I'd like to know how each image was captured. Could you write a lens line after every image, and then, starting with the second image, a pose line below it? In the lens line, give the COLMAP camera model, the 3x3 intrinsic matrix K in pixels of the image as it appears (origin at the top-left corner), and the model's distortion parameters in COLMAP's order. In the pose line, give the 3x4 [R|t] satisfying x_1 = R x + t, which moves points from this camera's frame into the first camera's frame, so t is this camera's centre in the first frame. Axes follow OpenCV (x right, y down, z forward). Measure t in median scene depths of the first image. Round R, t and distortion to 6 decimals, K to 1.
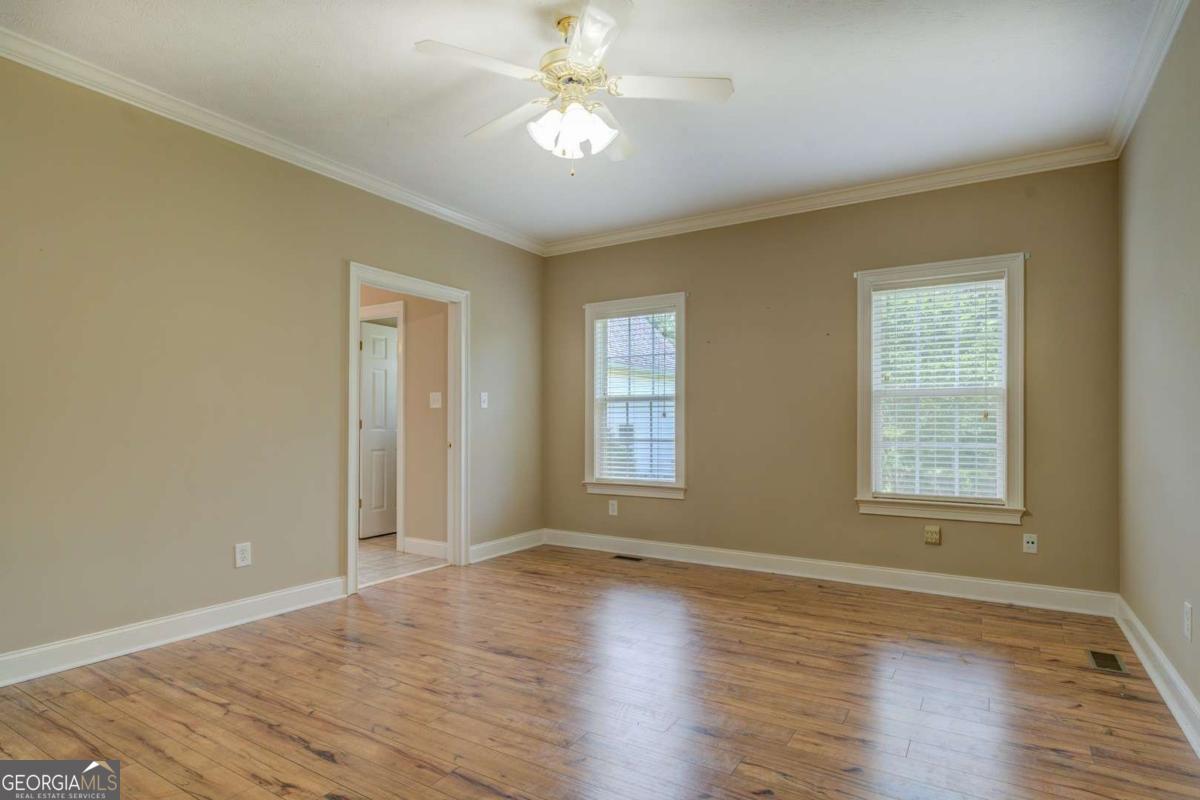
lens RADIAL K [[649.0, 0, 601.0], [0, 649.0, 431.7], [0, 0, 1]] dist [-0.007060, -0.002019]
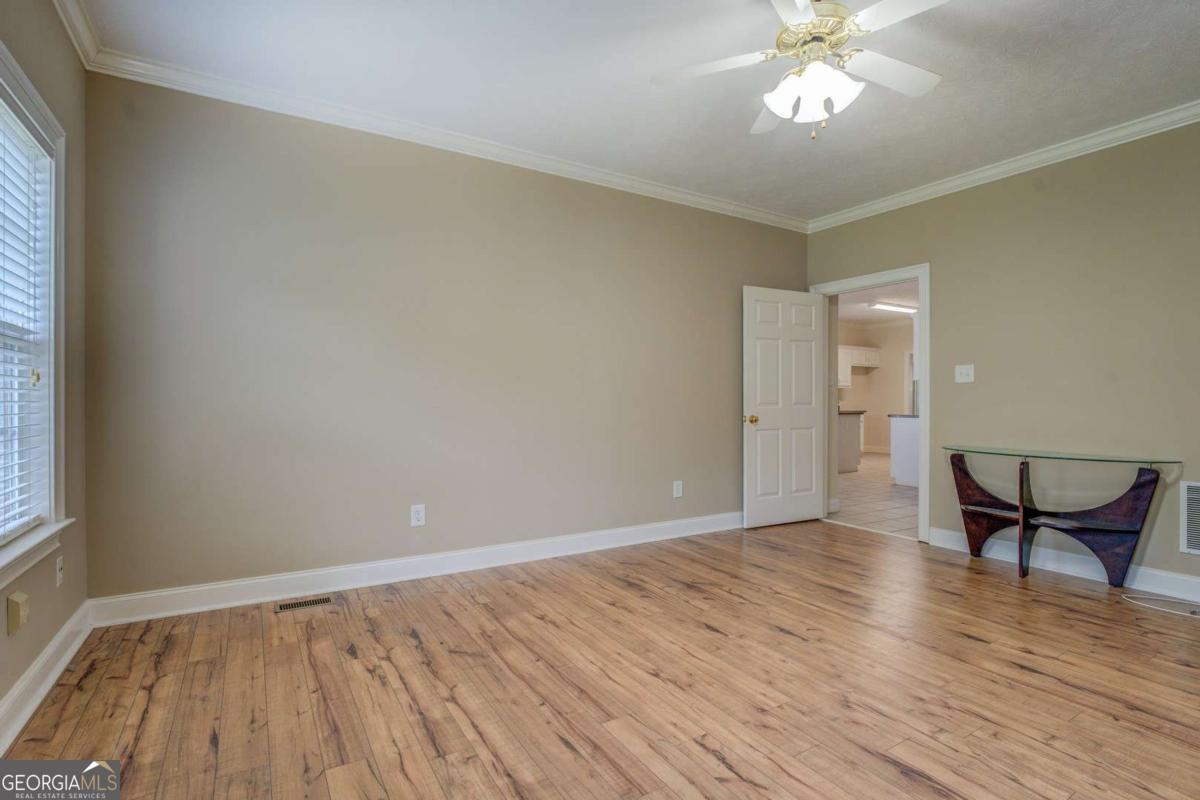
lens RADIAL K [[570.0, 0, 594.9], [0, 570.0, 397.0], [0, 0, 1]] dist [-0.000775, 0.000284]
pose [[-0.887289, -0.007301, 0.461156, -0.133516], [-0.003486, 0.999952, 0.009123, -0.020066], [-0.461200, 0.006487, -0.887272, 1.674934]]
